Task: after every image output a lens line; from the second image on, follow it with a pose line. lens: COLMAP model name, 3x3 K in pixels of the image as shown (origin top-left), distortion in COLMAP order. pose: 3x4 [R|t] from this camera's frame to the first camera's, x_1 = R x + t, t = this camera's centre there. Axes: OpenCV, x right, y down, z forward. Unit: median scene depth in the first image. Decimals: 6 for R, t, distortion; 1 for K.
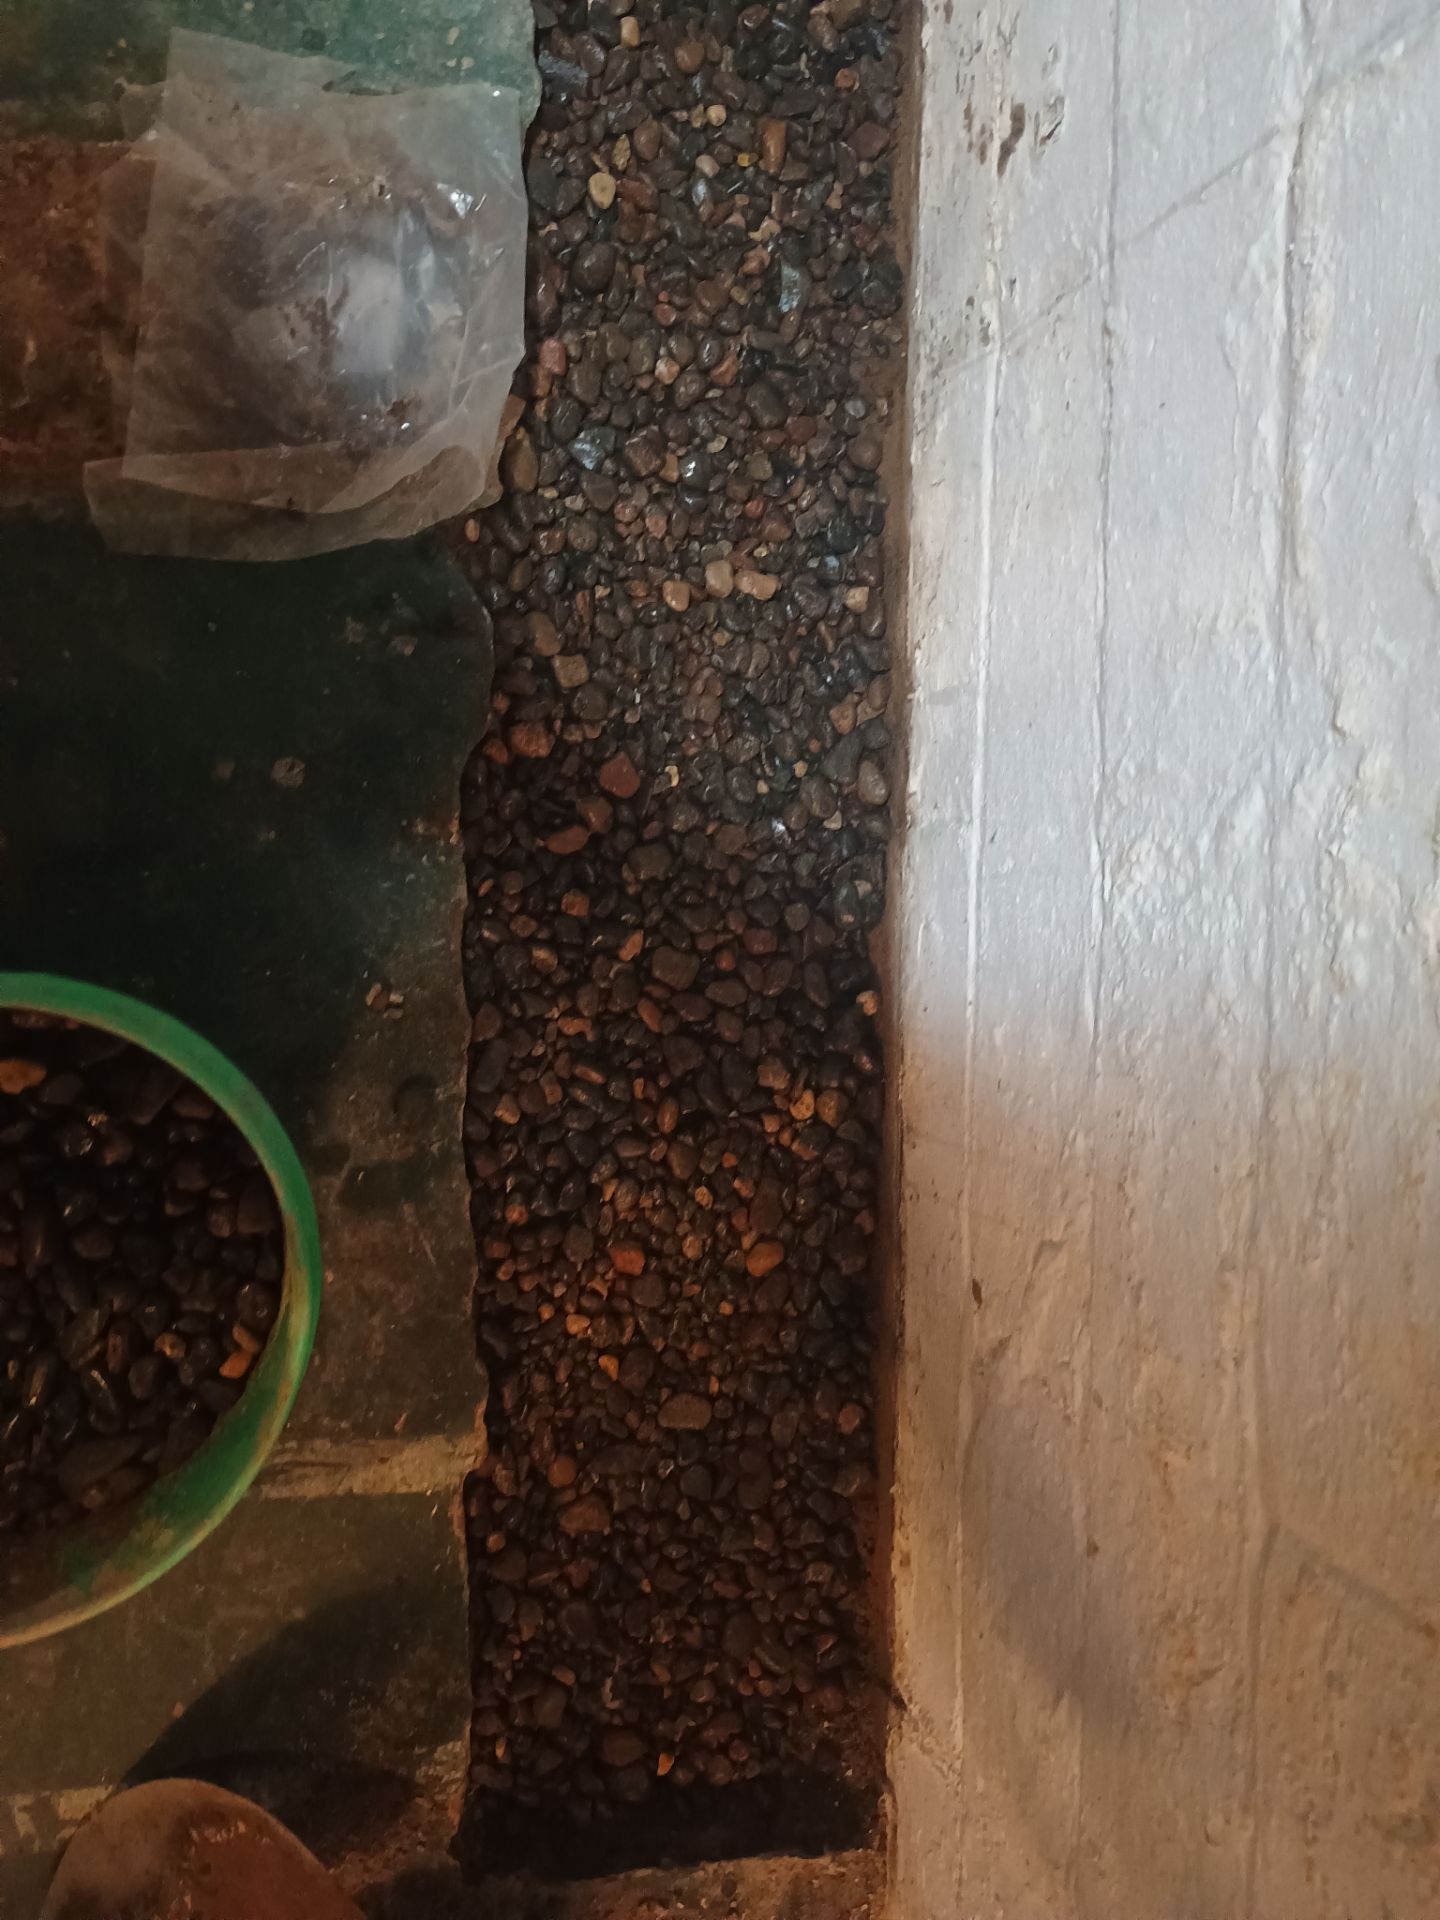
lens RADIAL K [[1731.3, 0, 755.6], [0, 1731.3, 960.2], [0, 0, 1]] dist [0.003551, 0.002989]
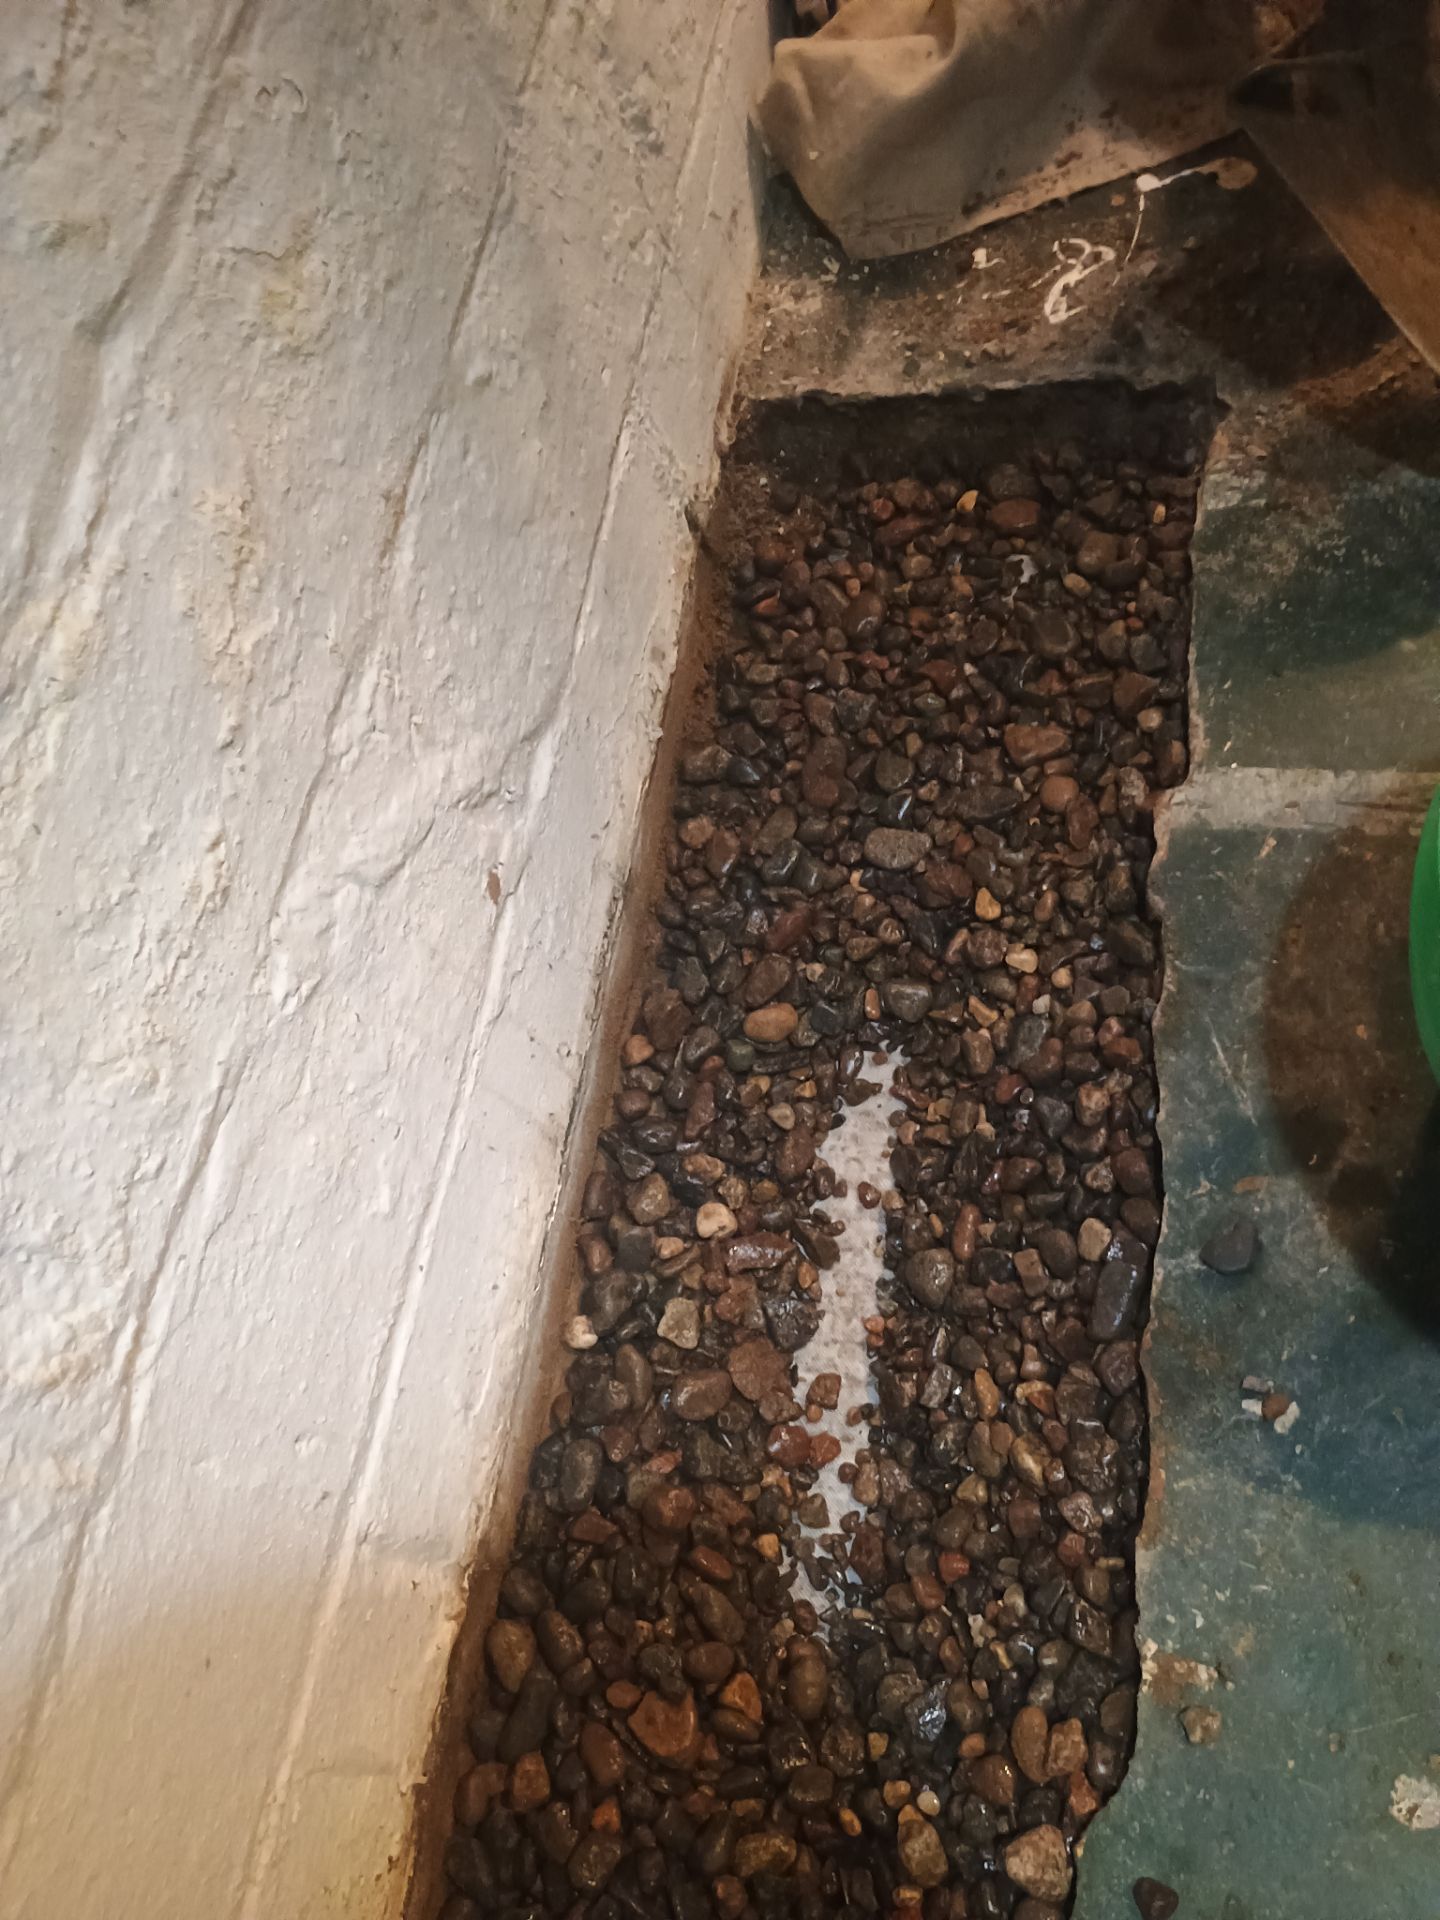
lens RADIAL K [[1668.7, 0, 731.4], [0, 1668.7, 975.0], [0, 0, 1]] dist [0.052298, -0.082299]
pose [[-0.987687, -0.130233, 0.086679, -0.040285], [0.152996, -0.919749, 0.361460, -0.085927], [0.032649, 0.370271, 0.928350, 0.310383]]
